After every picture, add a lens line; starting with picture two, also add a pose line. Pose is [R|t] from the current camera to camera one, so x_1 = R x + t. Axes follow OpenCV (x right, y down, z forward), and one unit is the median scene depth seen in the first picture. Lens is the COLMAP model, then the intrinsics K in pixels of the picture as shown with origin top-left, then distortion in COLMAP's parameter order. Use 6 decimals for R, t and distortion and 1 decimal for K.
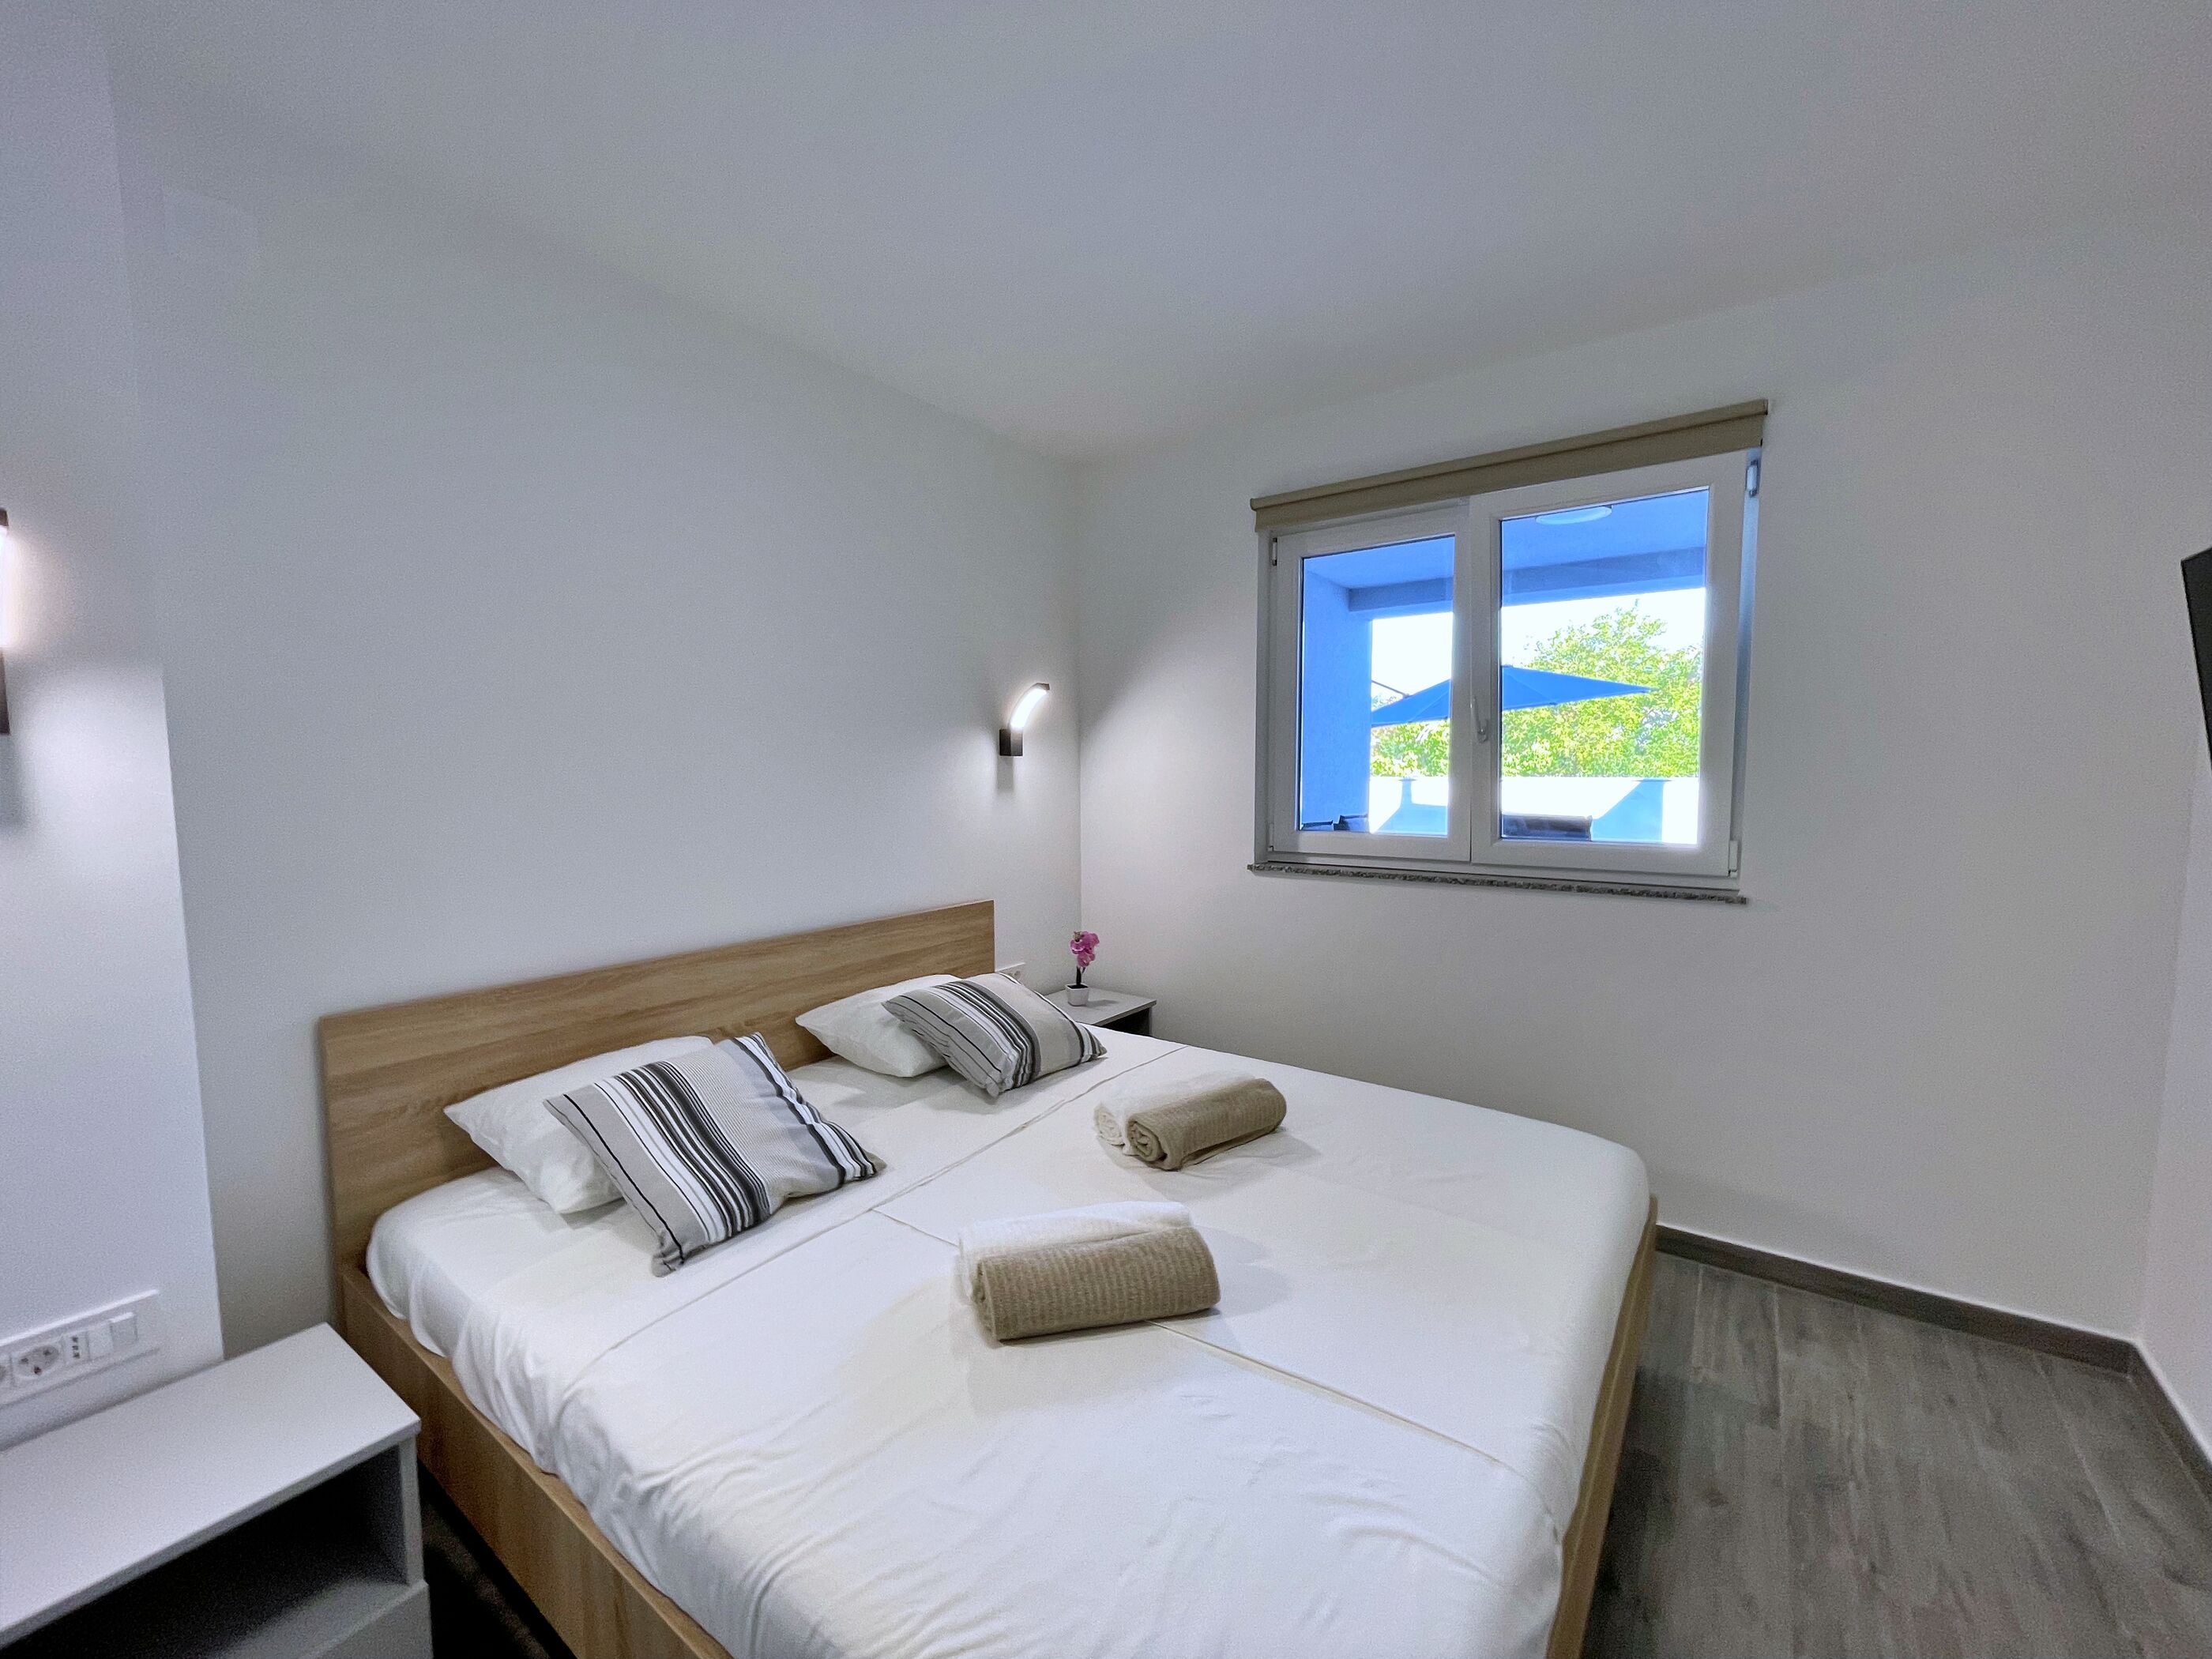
lens RADIAL K [[913.9, 0, 1084.4], [0, 913.9, 833.9], [0, 0, 1]] dist [-0.001289, 0.000216]
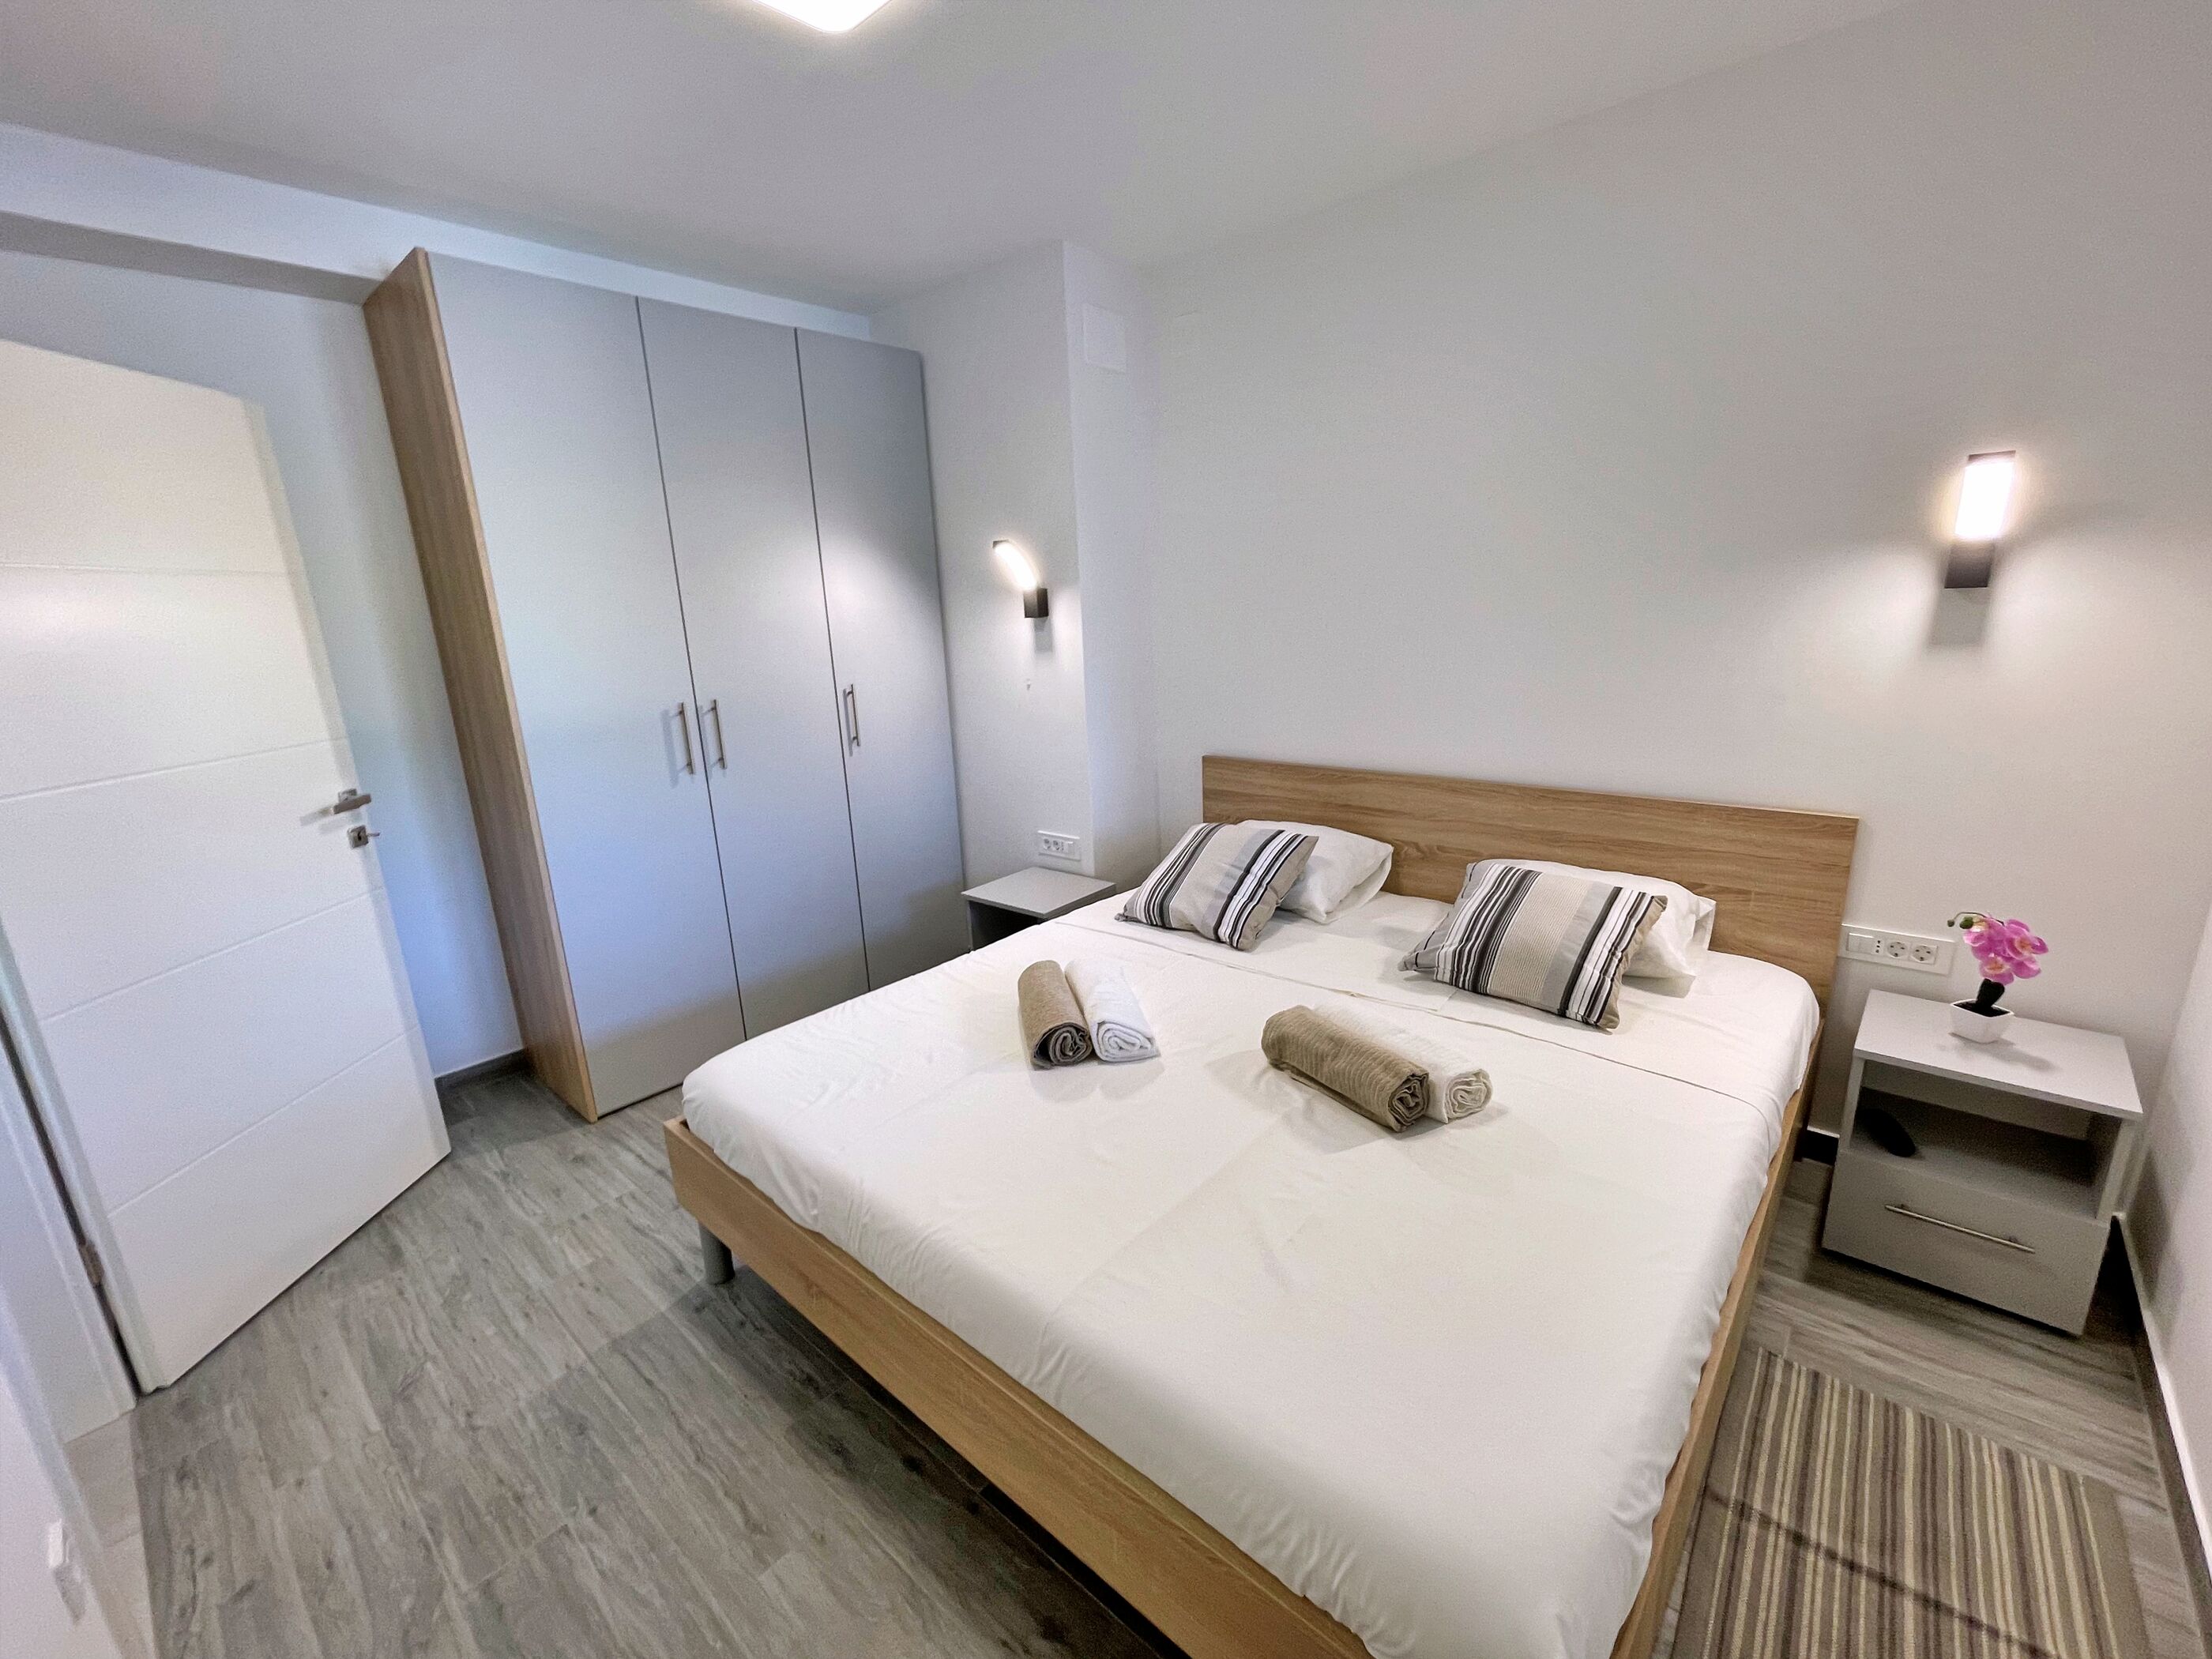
lens RADIAL K [[913.9, 0, 1084.4], [0, 913.9, 833.9], [0, 0, 1]] dist [-0.001289, 0.000216]
pose [[-0.098840, 0.263370, -0.959618, 0.783681], [-0.020863, 0.963580, 0.266606, -0.106960], [0.994885, 0.046372, -0.089746, 0.677511]]
